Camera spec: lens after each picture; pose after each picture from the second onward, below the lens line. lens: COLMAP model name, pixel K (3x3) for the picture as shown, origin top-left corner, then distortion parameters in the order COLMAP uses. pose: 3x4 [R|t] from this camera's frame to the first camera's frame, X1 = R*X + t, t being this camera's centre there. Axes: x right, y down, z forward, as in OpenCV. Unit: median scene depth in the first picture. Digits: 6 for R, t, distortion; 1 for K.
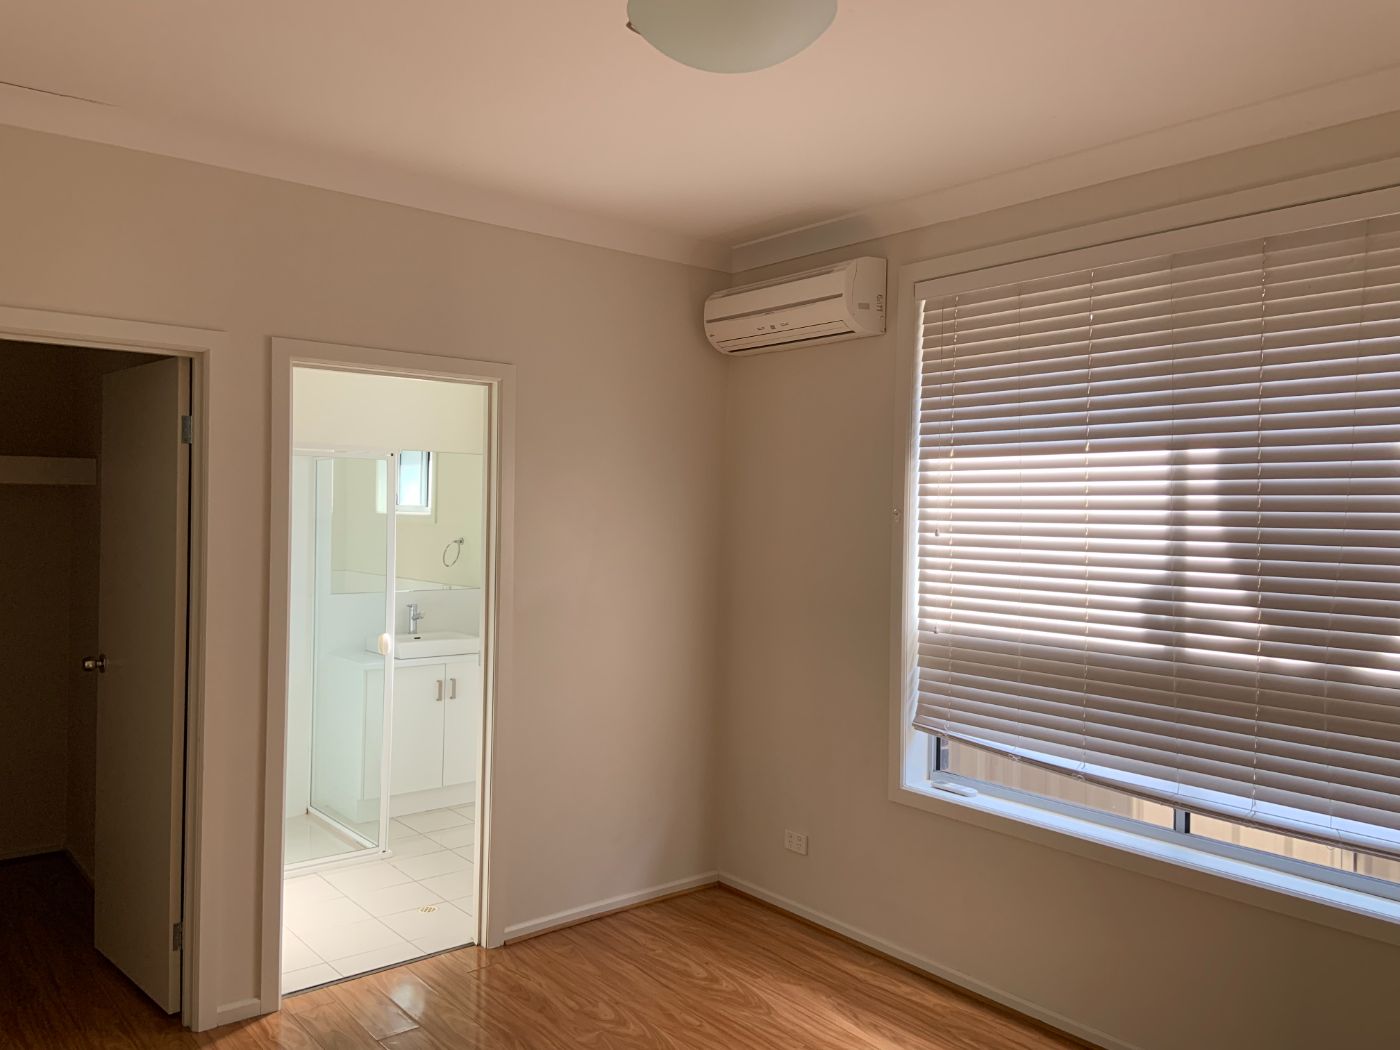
lens RADIAL K [[1053.0, 0, 681.8], [0, 1053.0, 522.6], [0, 0, 1]] dist [0.114097, -0.128928]
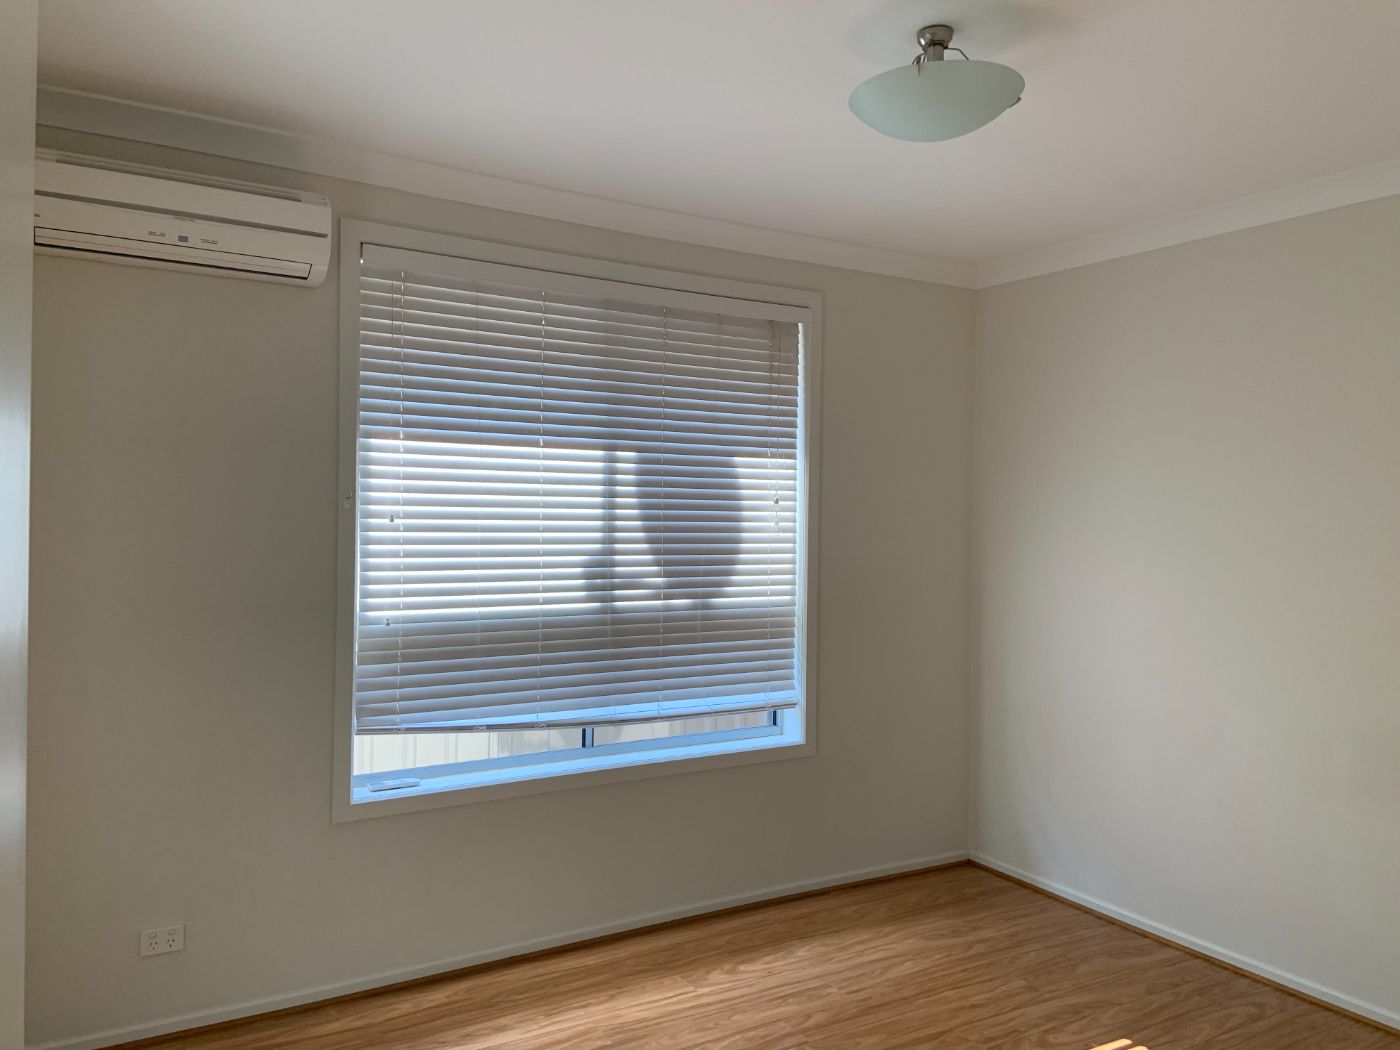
lens RADIAL K [[1053.0, 0, 681.8], [0, 1053.0, 522.6], [0, 0, 1]] dist [0.114097, -0.128928]
pose [[0.137320, -0.018583, 0.990352, -0.781132], [0.000347, 0.999825, 0.018713, -0.005013], [-0.990527, -0.002226, 0.137302, 0.727798]]
